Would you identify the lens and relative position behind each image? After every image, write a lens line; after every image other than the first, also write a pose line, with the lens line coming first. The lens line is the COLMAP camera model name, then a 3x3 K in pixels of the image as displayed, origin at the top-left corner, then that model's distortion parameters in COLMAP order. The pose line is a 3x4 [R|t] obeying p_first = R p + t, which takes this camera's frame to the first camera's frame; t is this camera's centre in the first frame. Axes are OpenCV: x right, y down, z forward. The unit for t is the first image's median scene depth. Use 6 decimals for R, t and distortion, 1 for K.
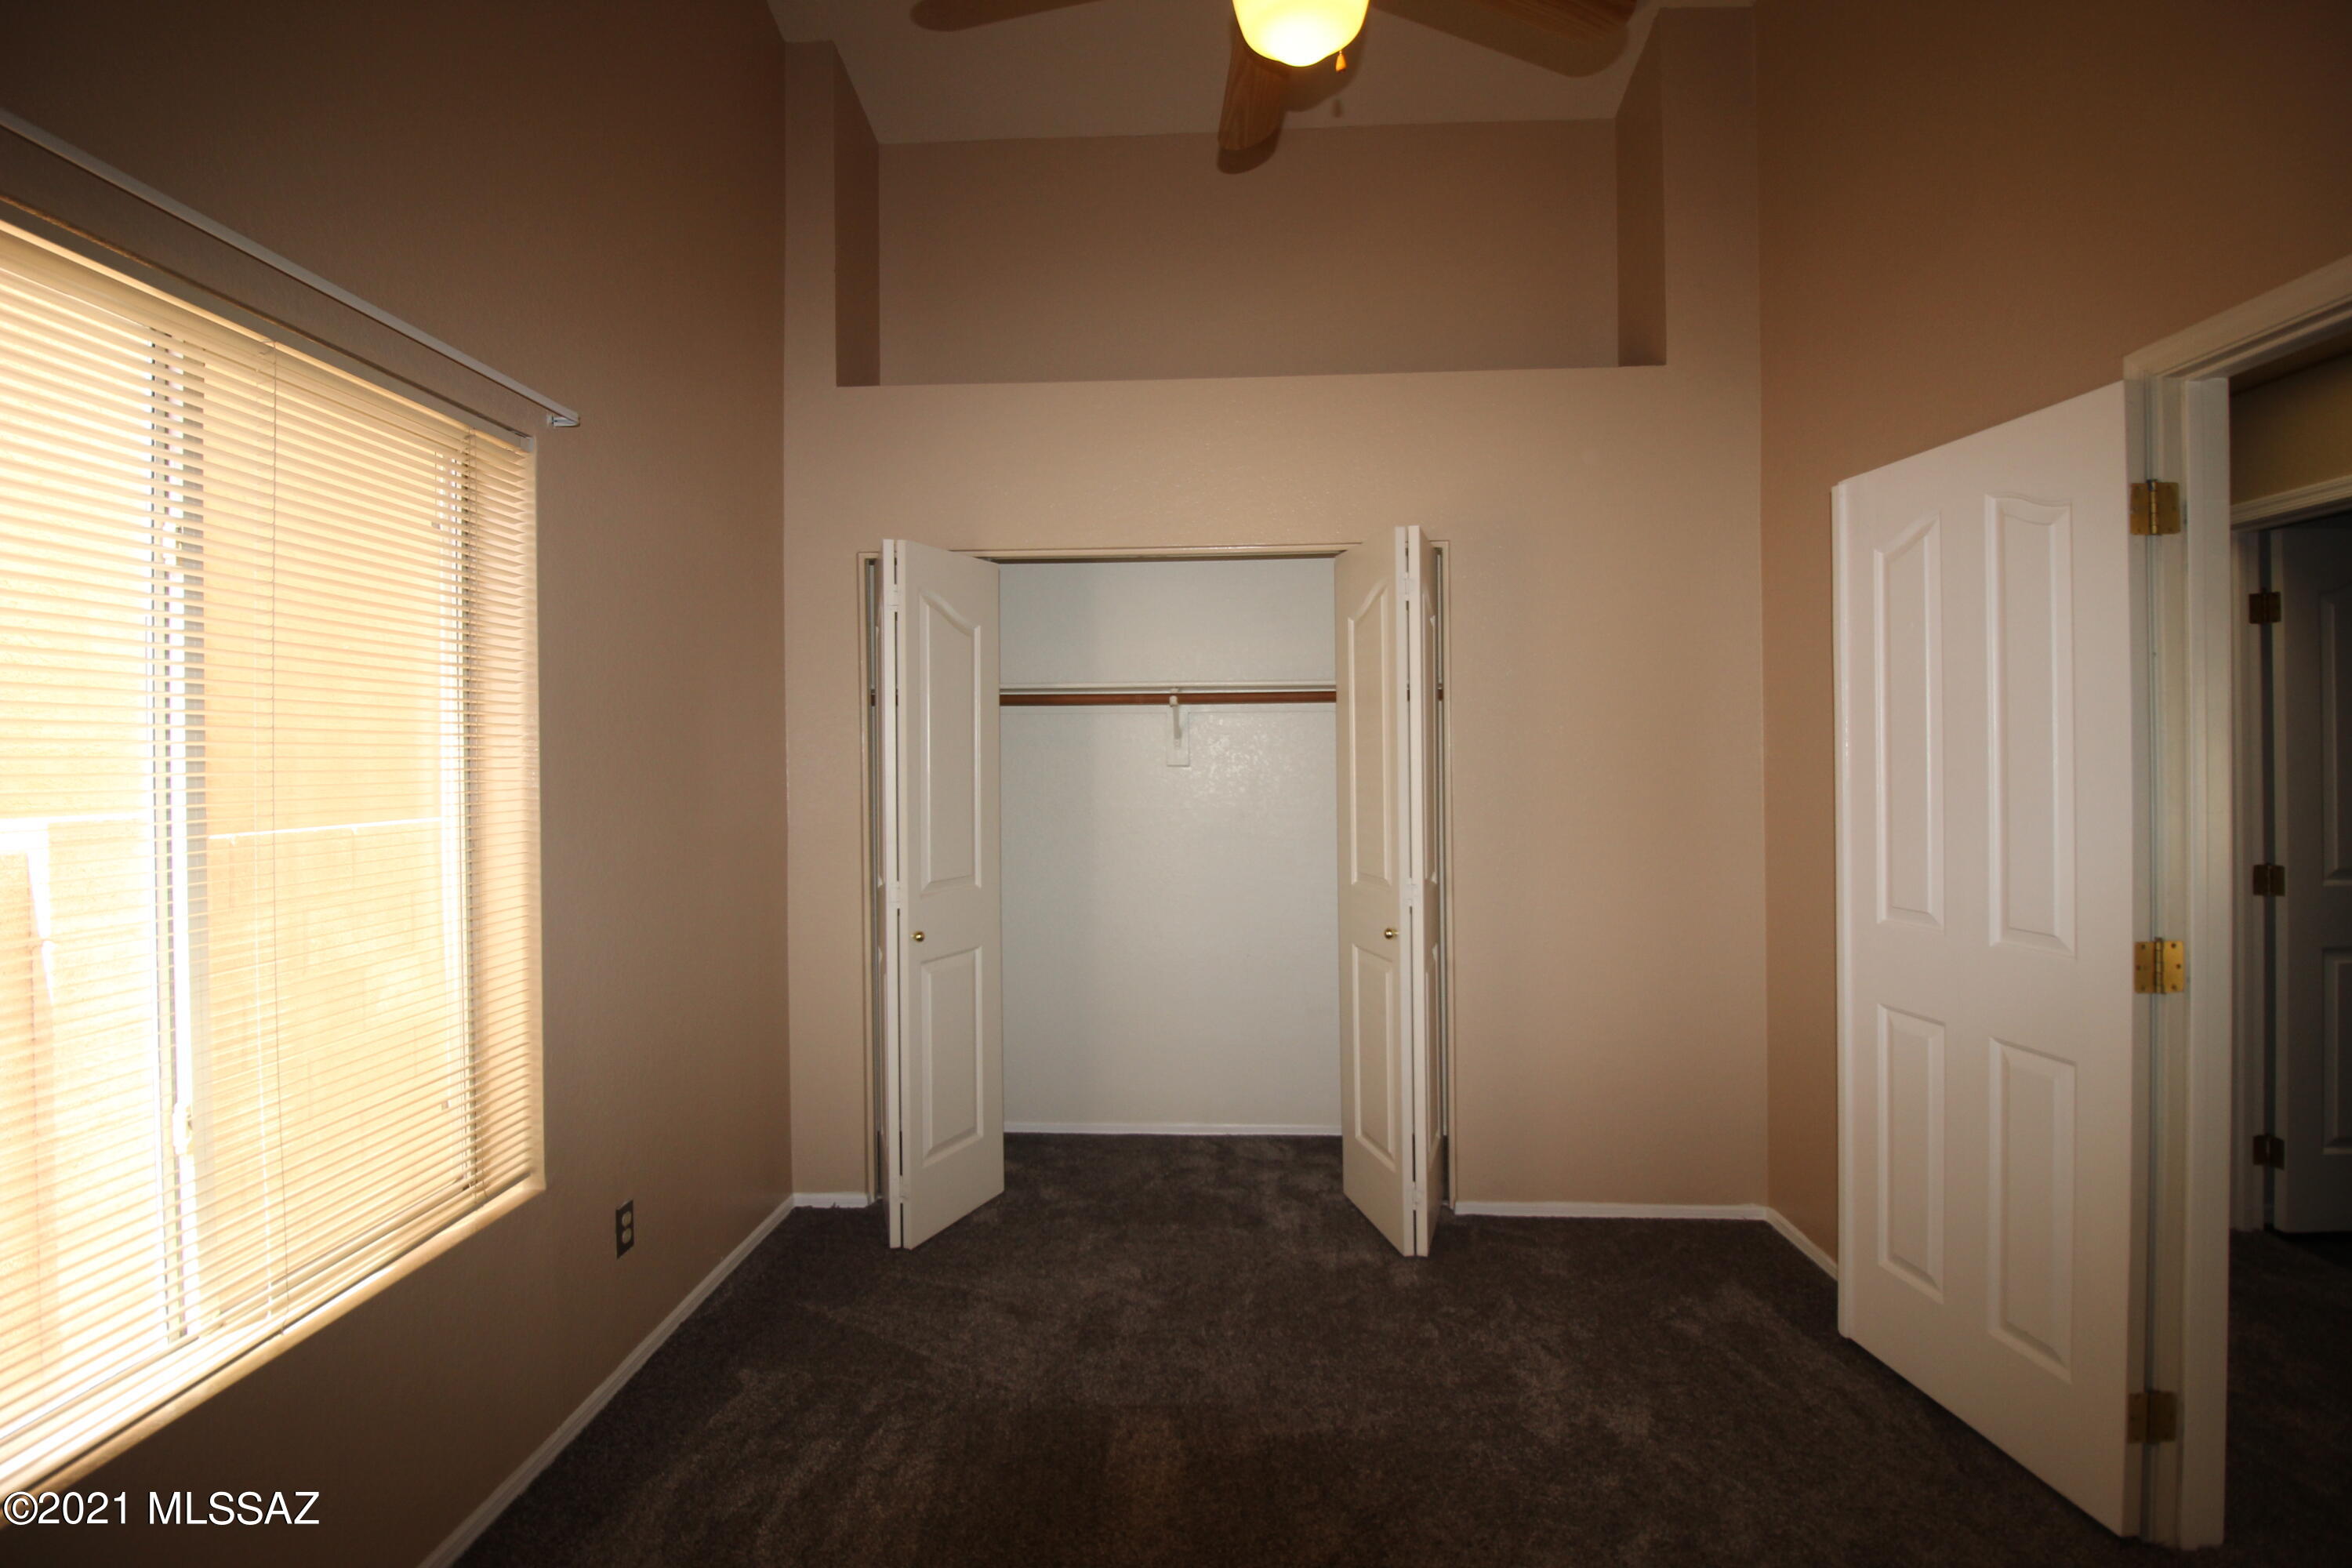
lens RADIAL K [[1080.7, 0, 1178.5], [0, 1080.7, 771.8], [0, 0, 1]] dist [-0.002140, -0.012908]
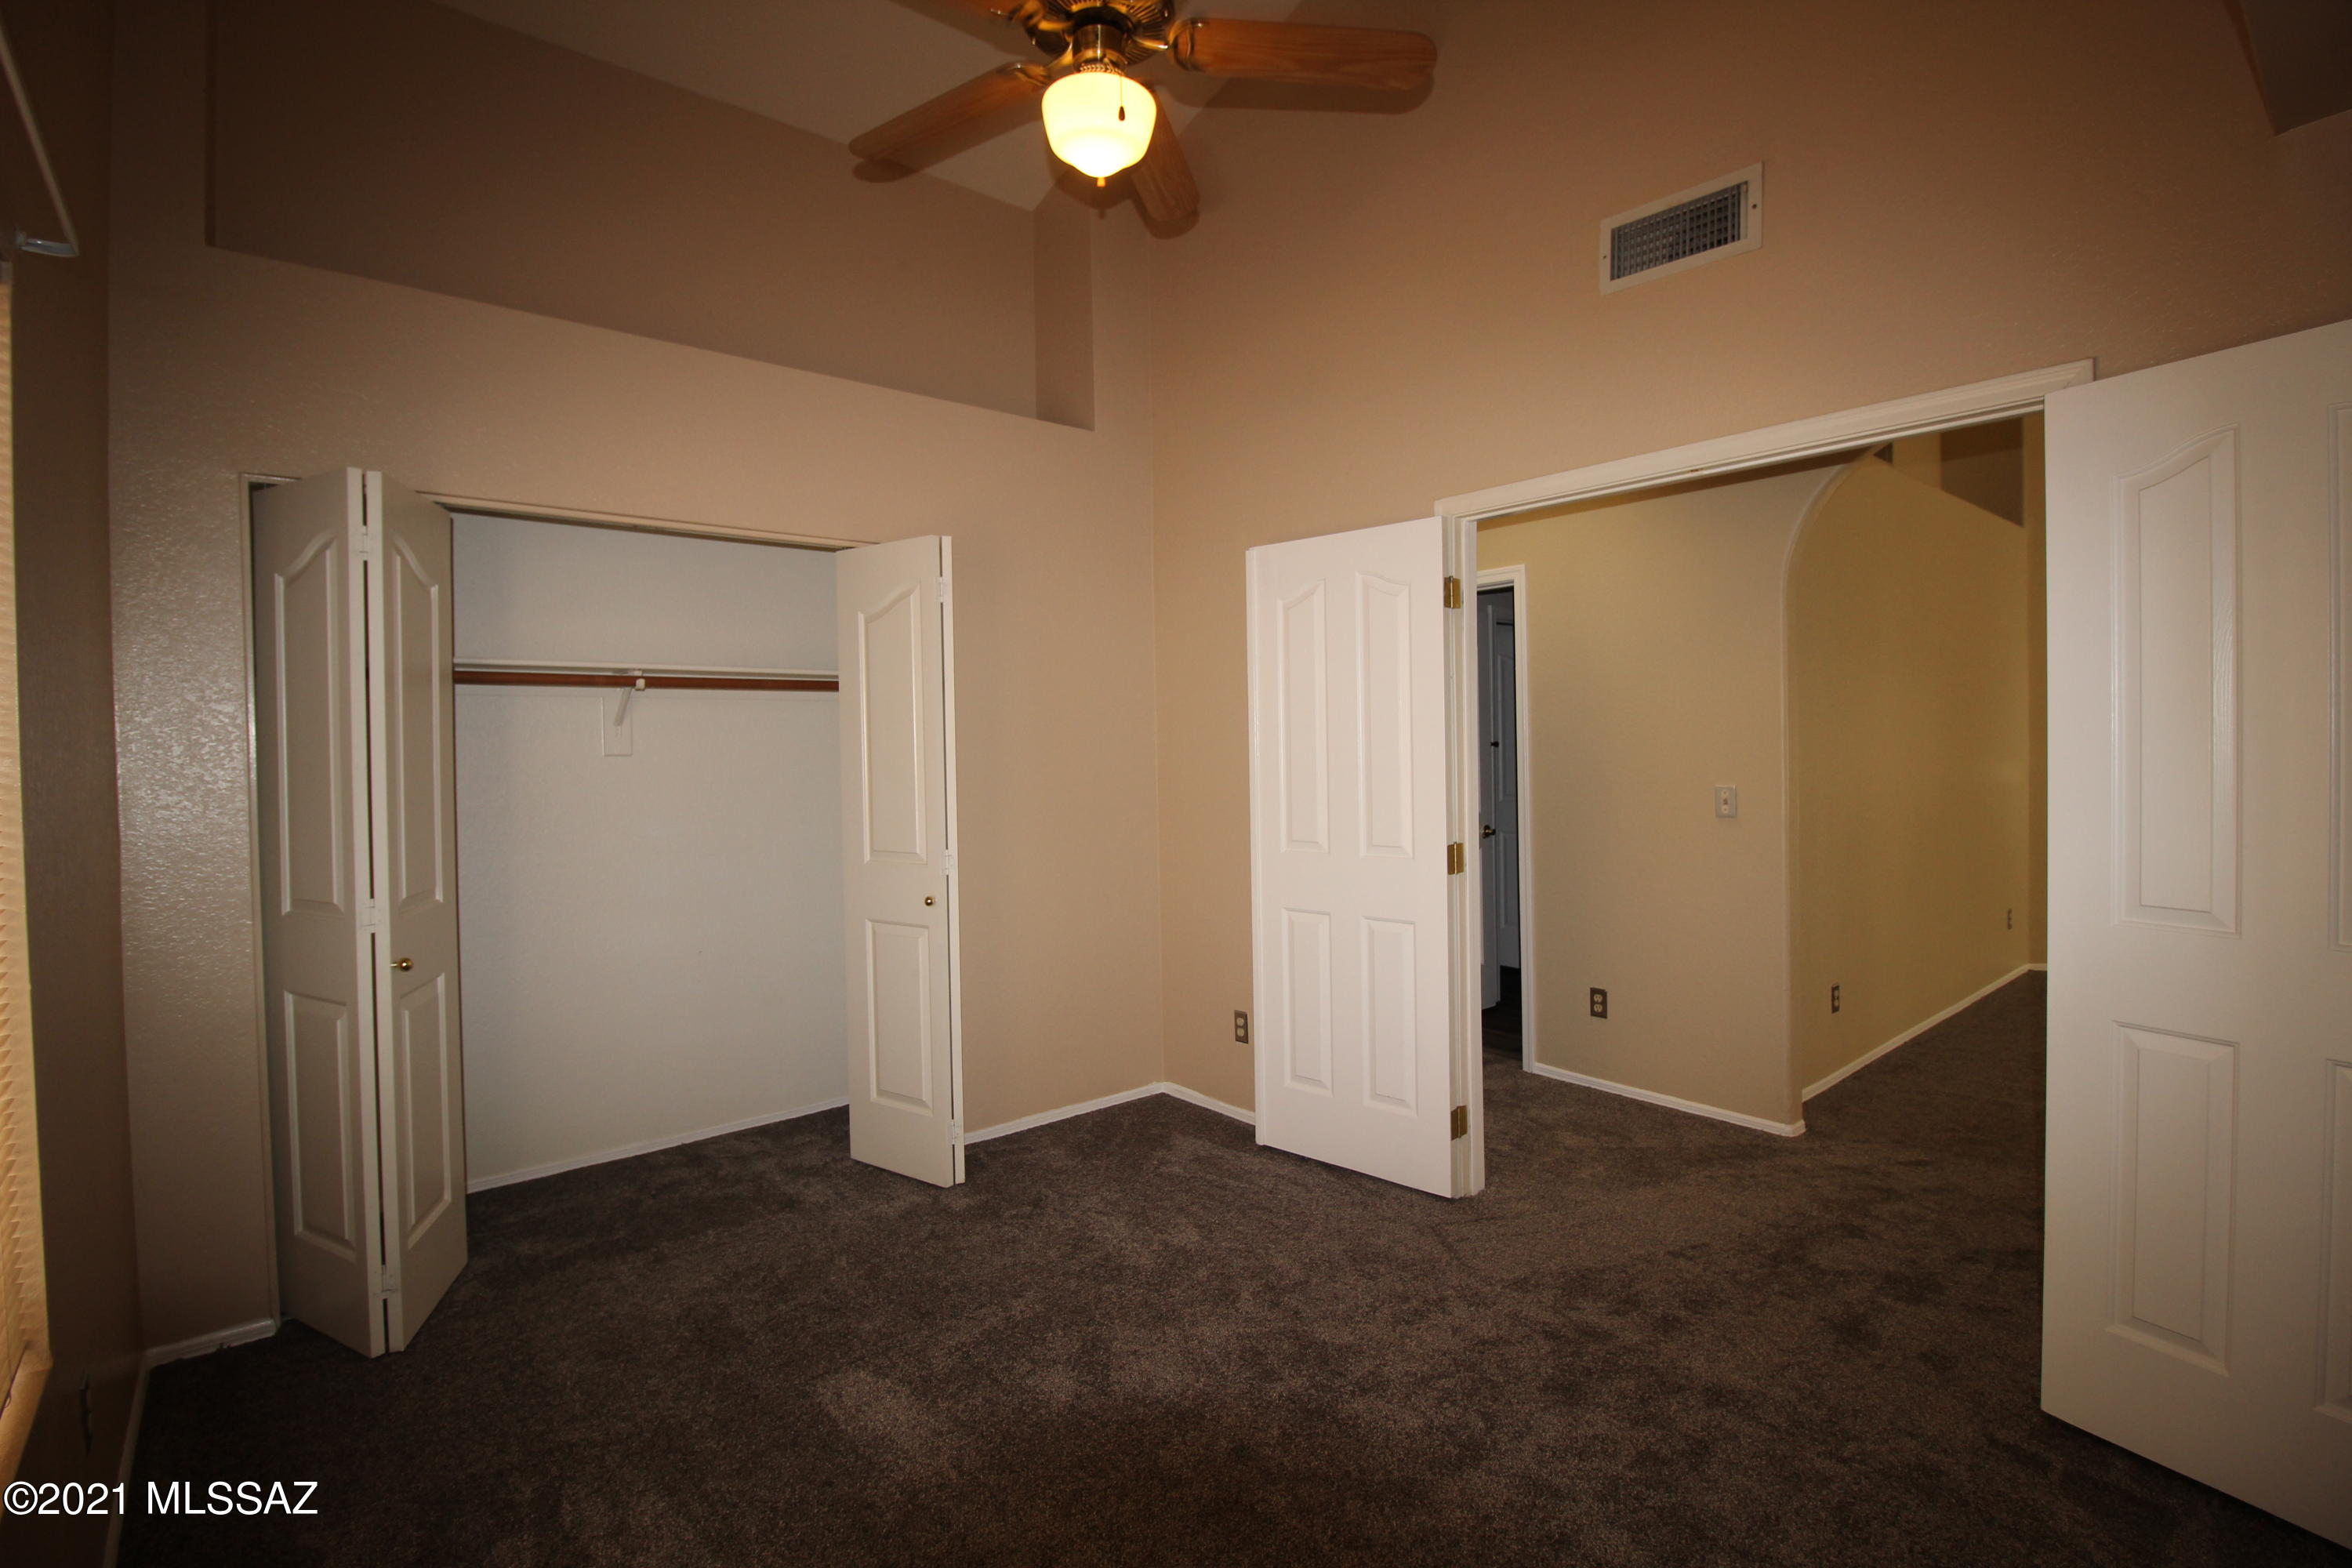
lens RADIAL K [[1084.6, 0, 1173.5], [0, 1084.6, 763.9], [0, 0, 1]] dist [0.000539, -0.014459]
pose [[0.734652, -0.016054, 0.678254, -0.367615], [0.017780, 0.999832, 0.004406, 0.008145], [-0.678211, 0.008822, 0.734814, 0.009783]]
